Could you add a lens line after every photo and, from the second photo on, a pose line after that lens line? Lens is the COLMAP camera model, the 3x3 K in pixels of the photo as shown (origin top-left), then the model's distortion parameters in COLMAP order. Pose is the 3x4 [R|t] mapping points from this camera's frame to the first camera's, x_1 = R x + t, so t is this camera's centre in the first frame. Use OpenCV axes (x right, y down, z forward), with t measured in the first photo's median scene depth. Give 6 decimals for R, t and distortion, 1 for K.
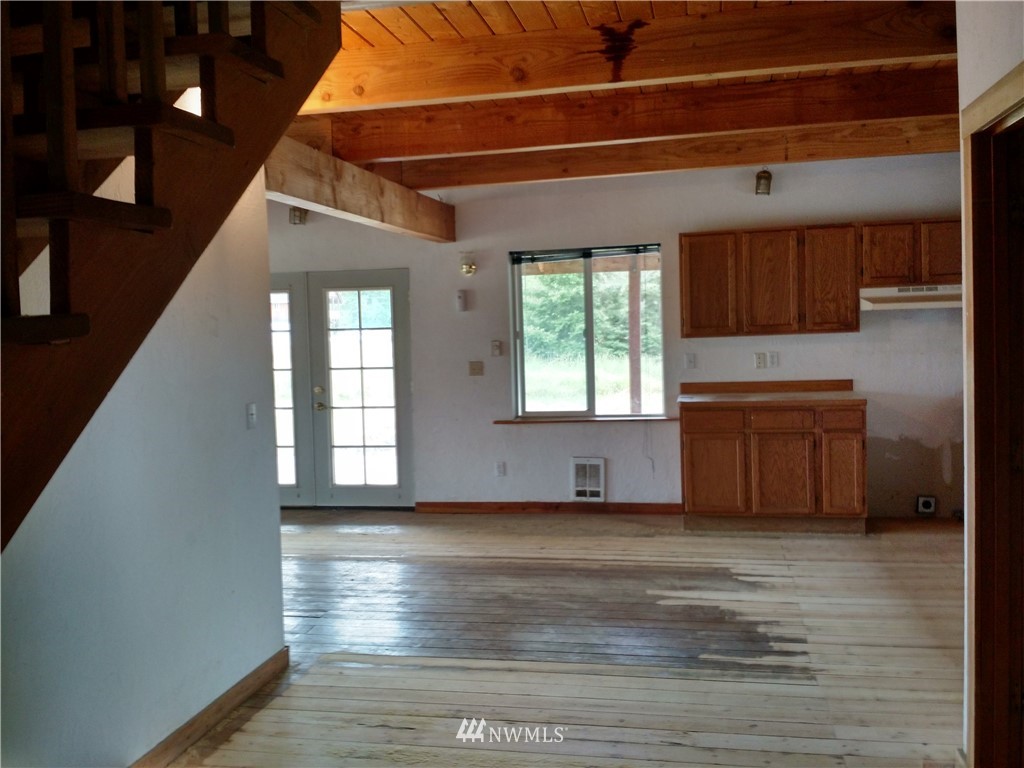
lens RADIAL K [[947.3, 0, 506.1], [0, 947.3, 375.3], [0, 0, 1]] dist [0.083252, -0.178522]
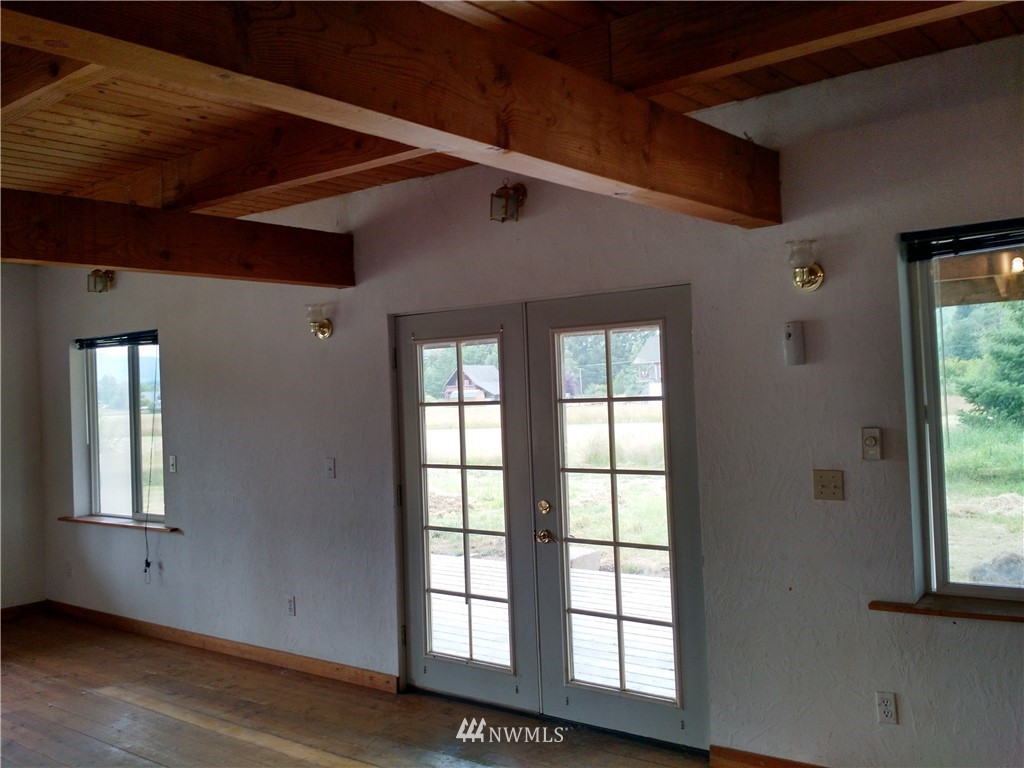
lens RADIAL K [[947.3, 0, 506.1], [0, 947.3, 375.3], [0, 0, 1]] dist [0.083252, -0.178522]
pose [[0.895257, -0.013465, -0.445347, 0.036562], [-0.012915, 0.998339, -0.056146, -0.032410], [0.445363, 0.056017, 0.893596, 0.491974]]
